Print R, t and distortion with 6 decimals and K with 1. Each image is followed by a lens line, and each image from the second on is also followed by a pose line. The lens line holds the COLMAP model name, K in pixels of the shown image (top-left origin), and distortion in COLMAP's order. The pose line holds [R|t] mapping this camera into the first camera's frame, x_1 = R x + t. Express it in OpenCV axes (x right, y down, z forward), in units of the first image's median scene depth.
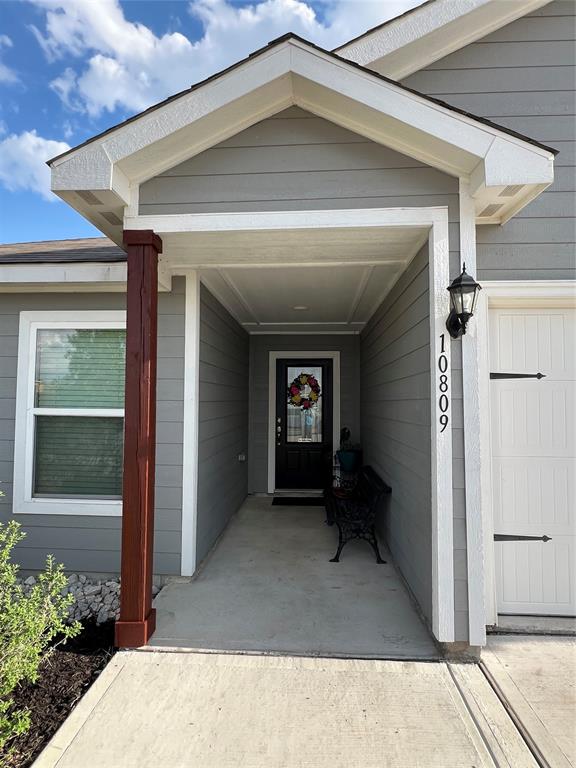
lens RADIAL K [[413.3, 0, 288.7], [0, 413.3, 385.0], [0, 0, 1]] dist [-0.003448, 0.000336]
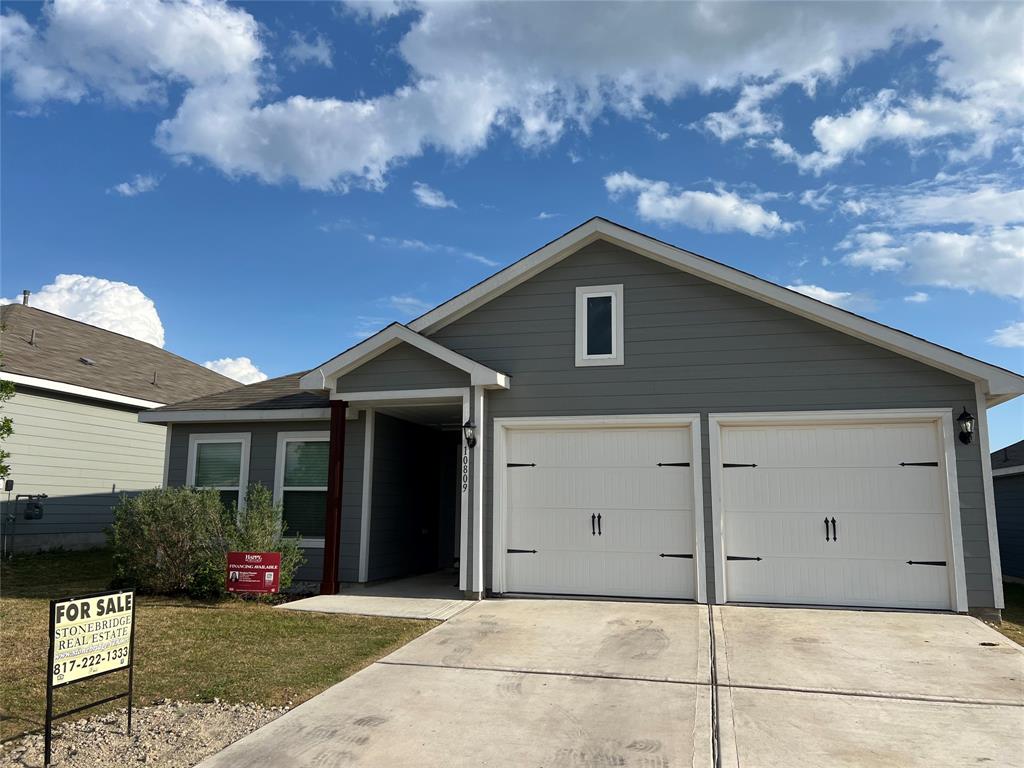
lens RADIAL K [[775.8, 0, 509.8], [0, 775.8, 376.4], [0, 0, 1]] dist [0.025188, -0.015572]
pose [[0.980154, -0.031571, -0.195710, 1.224473], [0.004577, 0.990578, -0.136870, 0.061113], [0.198187, 0.133258, 0.971063, -2.567111]]
